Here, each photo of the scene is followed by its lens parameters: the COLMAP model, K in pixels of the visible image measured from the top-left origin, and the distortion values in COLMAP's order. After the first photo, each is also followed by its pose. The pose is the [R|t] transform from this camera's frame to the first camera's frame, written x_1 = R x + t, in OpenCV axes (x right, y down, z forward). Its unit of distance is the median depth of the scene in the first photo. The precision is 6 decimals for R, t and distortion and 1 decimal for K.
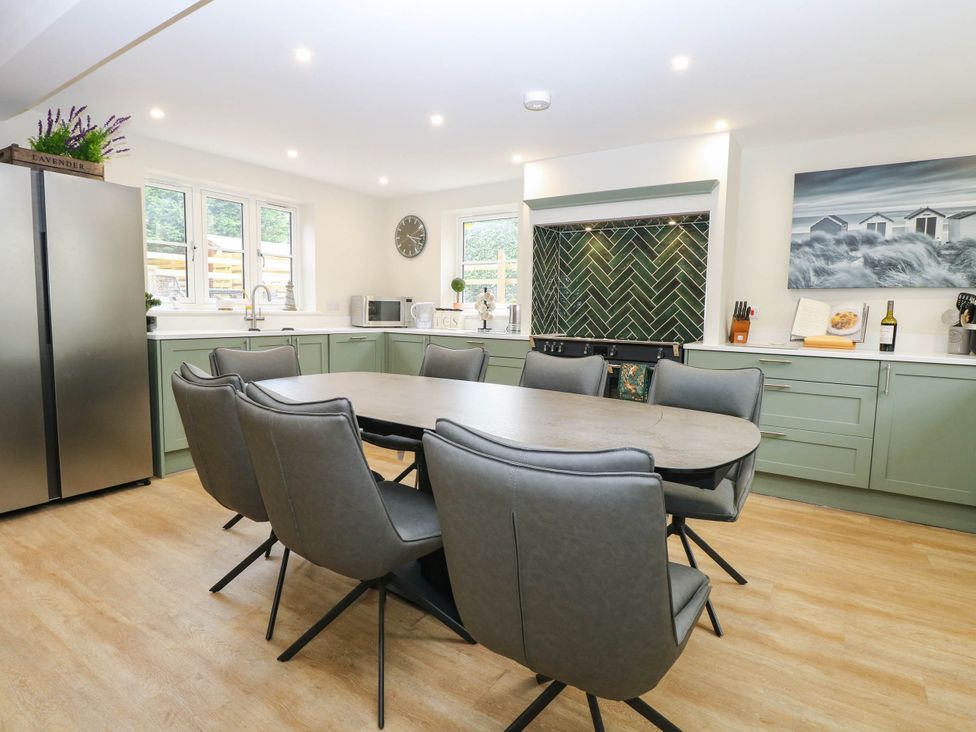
lens RADIAL K [[529.6, 0, 490.1], [0, 529.6, 354.8], [0, 0, 1]] dist [0.007050, -0.018221]
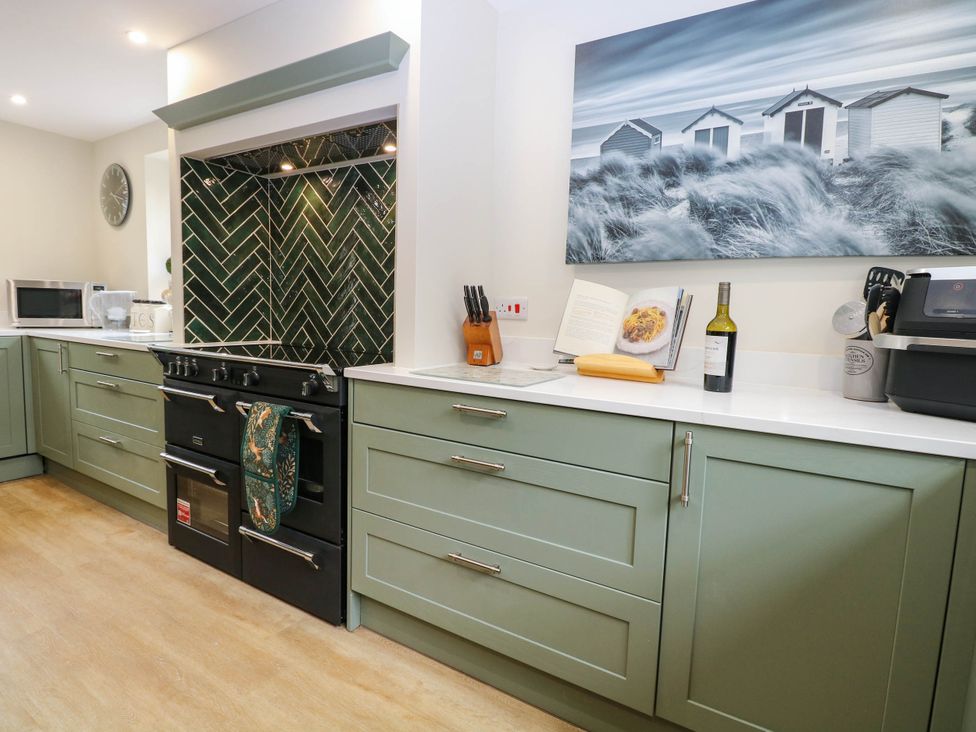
lens RADIAL K [[518.7, 0, 487.0], [0, 518.7, 355.2], [0, 0, 1]] dist [0.000093, -0.012944]
pose [[0.998805, 0.007748, 0.048253, 0.501689], [-0.007750, 0.999970, -0.000139, -0.035202], [-0.048252, -0.000235, 0.998835, 0.527753]]
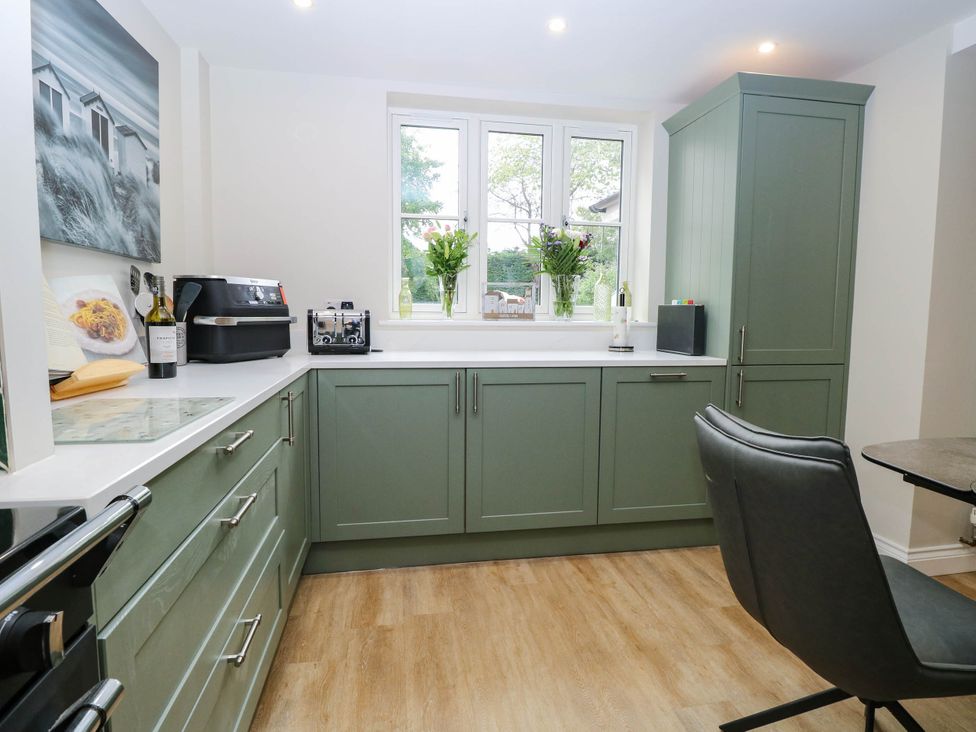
lens RADIAL K [[536.3, 0, 481.1], [0, 536.3, 357.7], [0, 0, 1]] dist [0.002589, -0.010777]
pose [[-0.682524, -0.088152, 0.725527, 0.167481], [0.041474, 0.986428, 0.158868, -0.089542], [-0.729685, 0.138522, -0.669605, 1.069784]]
